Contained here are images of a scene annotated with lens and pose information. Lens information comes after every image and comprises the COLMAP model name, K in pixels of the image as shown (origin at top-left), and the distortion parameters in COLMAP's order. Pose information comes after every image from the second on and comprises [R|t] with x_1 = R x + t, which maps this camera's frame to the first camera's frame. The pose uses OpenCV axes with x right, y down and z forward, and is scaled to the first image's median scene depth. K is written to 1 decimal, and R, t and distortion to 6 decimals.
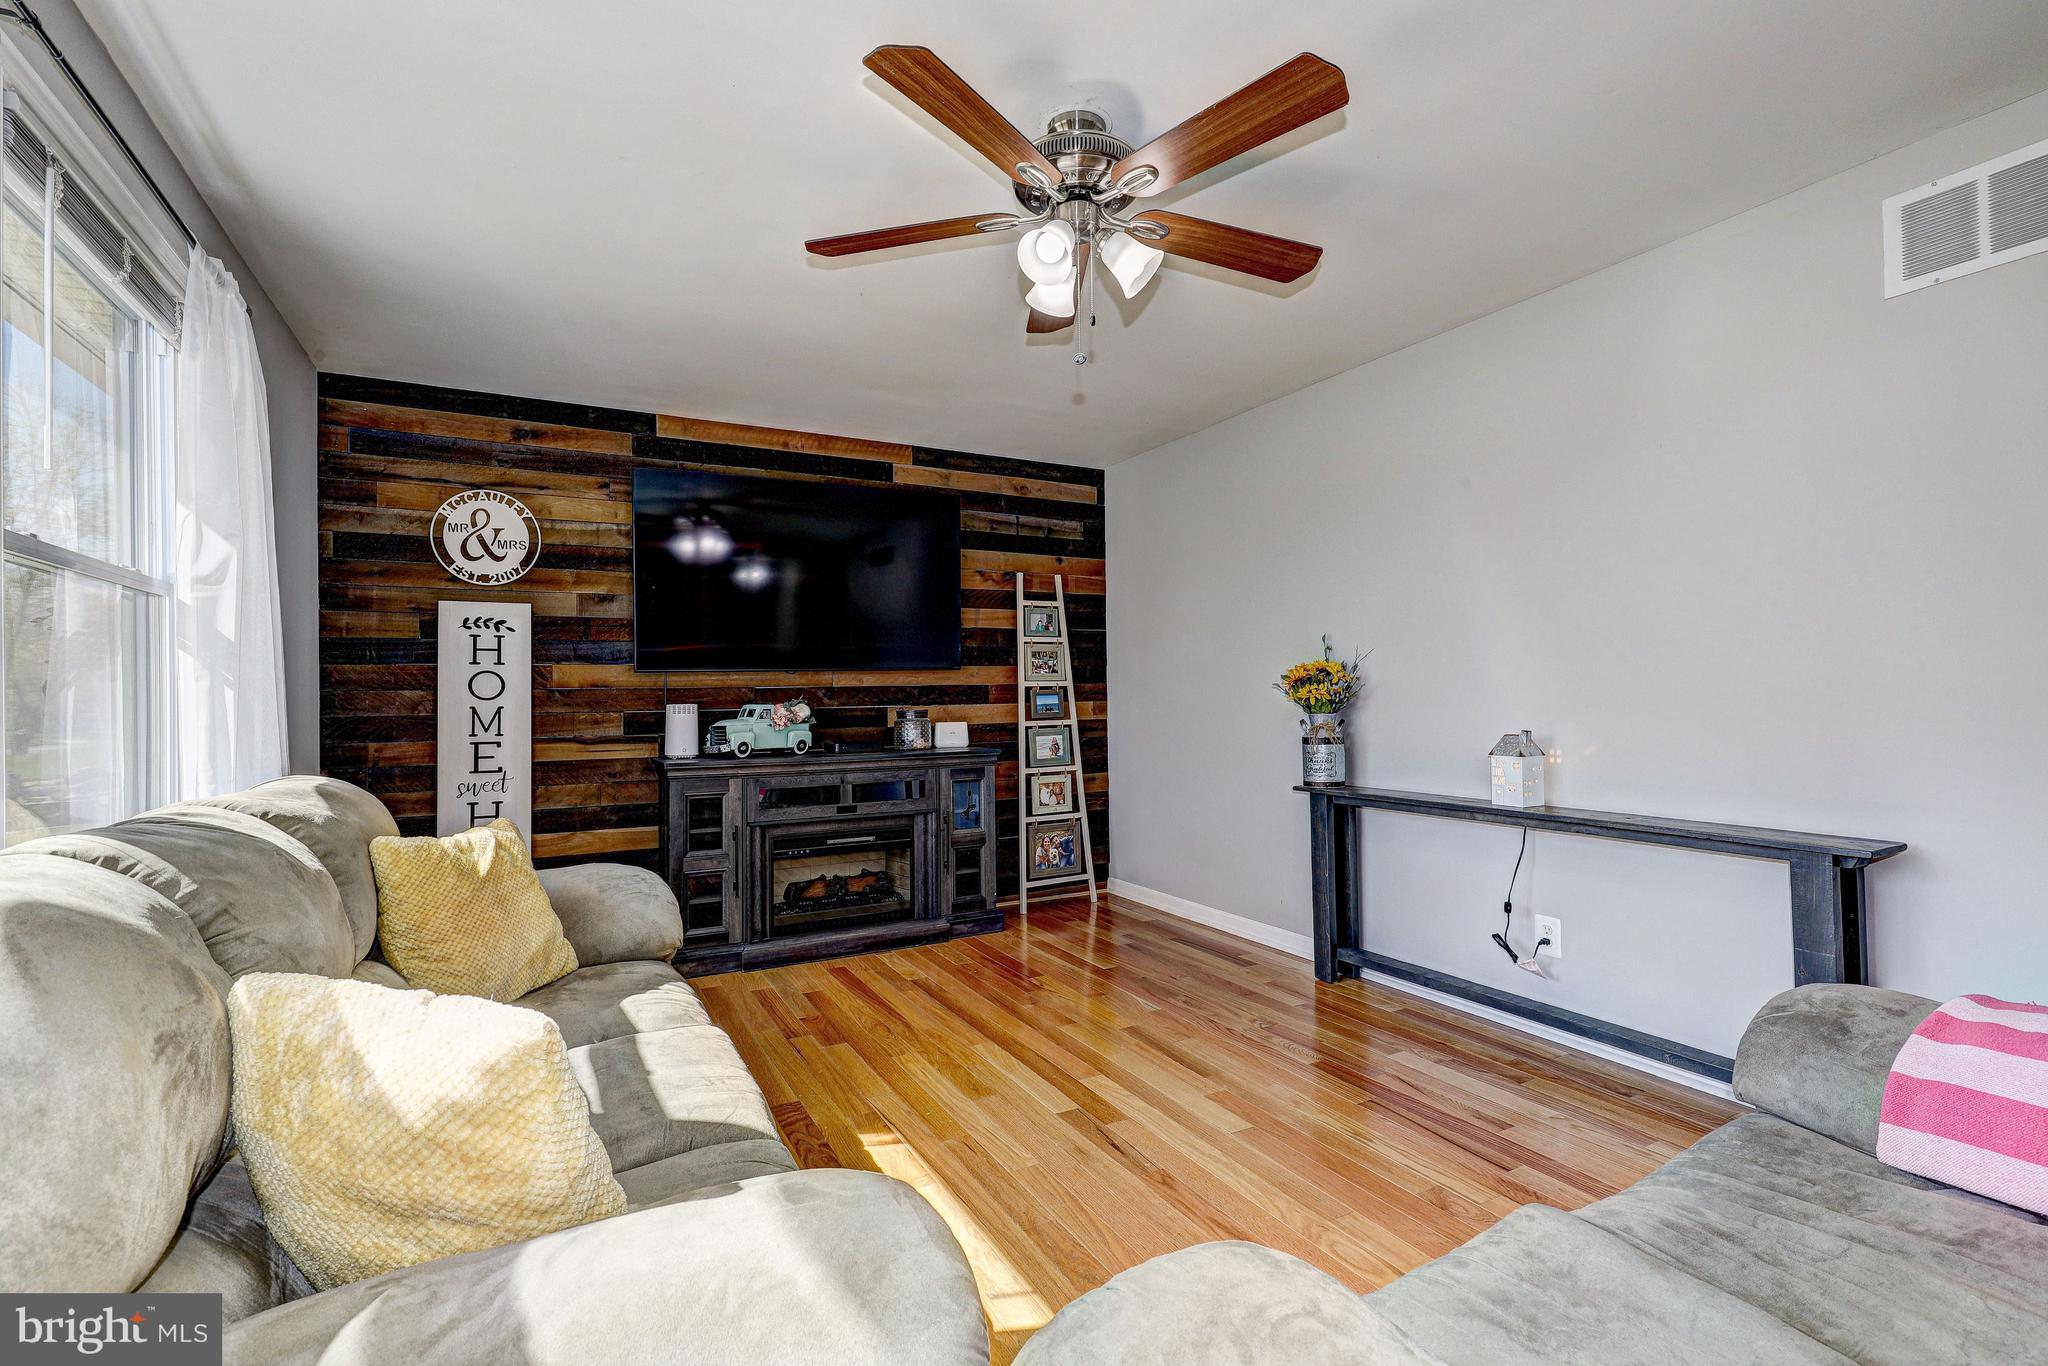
lens RADIAL K [[922.0, 0, 1032.4], [0, 922.0, 679.2], [0, 0, 1]] dist [0.001943, -0.000826]
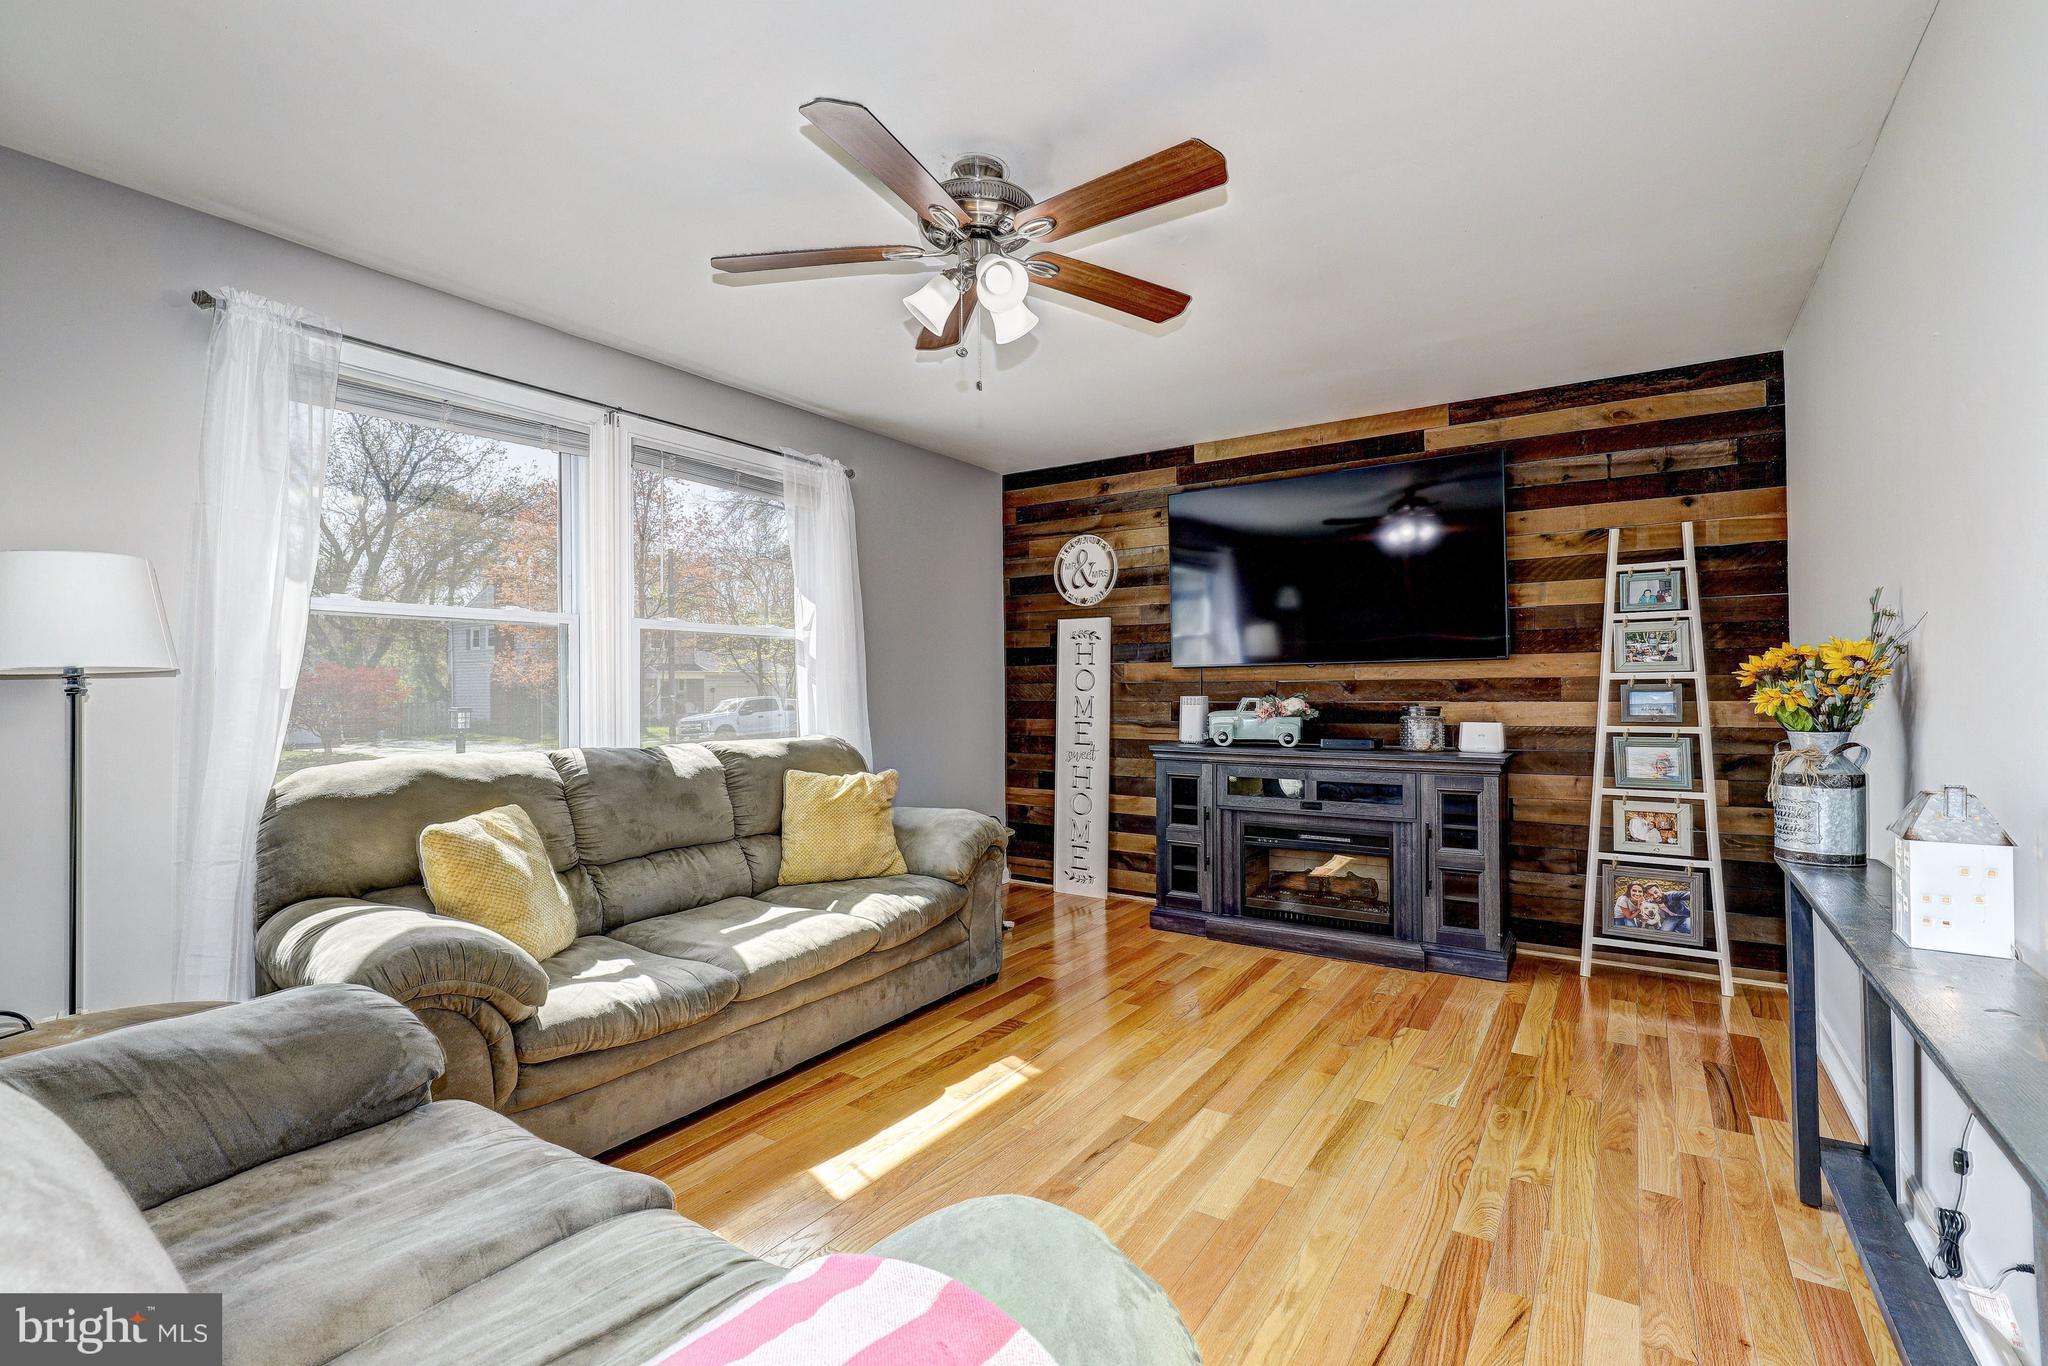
lens RADIAL K [[922.0, 0, 1032.4], [0, 922.0, 679.2], [0, 0, 1]] dist [0.001943, -0.000826]
pose [[0.469144, 0.000055, -0.883122, 0.472801], [0.012470, 0.999900, 0.006687, -0.003691], [0.883034, -0.014149, 0.469096, 0.249256]]
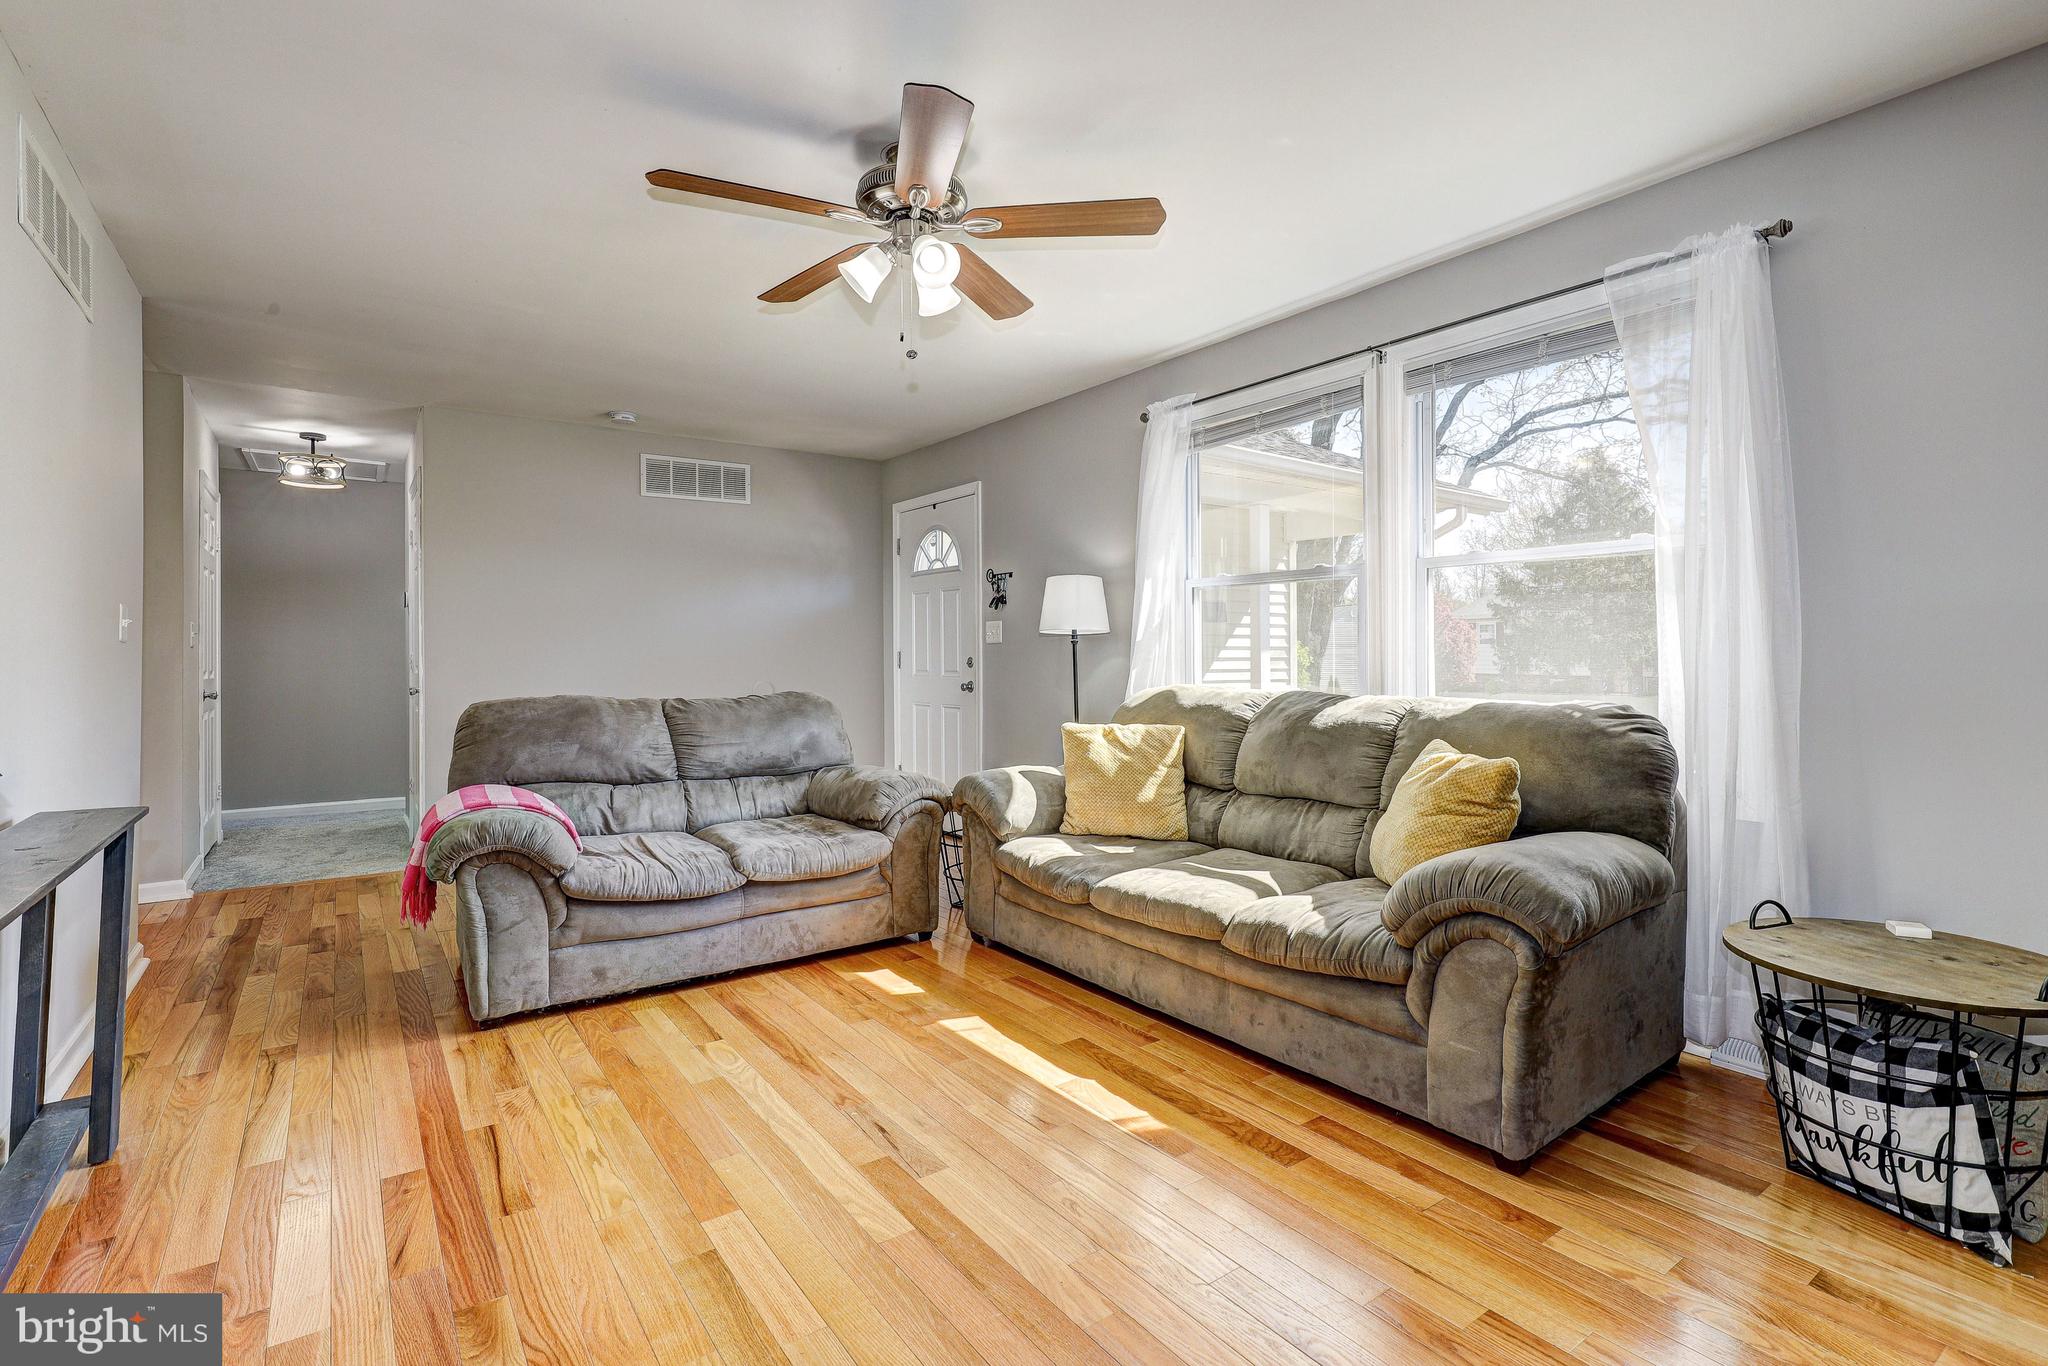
lens RADIAL K [[965.0, 0, 1012.7], [0, 965.0, 652.6], [0, 0, 1]] dist [0.010496, -0.000060]
pose [[-0.993820, 0.016552, -0.109764, 0.029934], [0.018310, 0.999719, -0.015026, 0.023439], [0.109484, -0.016943, -0.993844, 1.014094]]
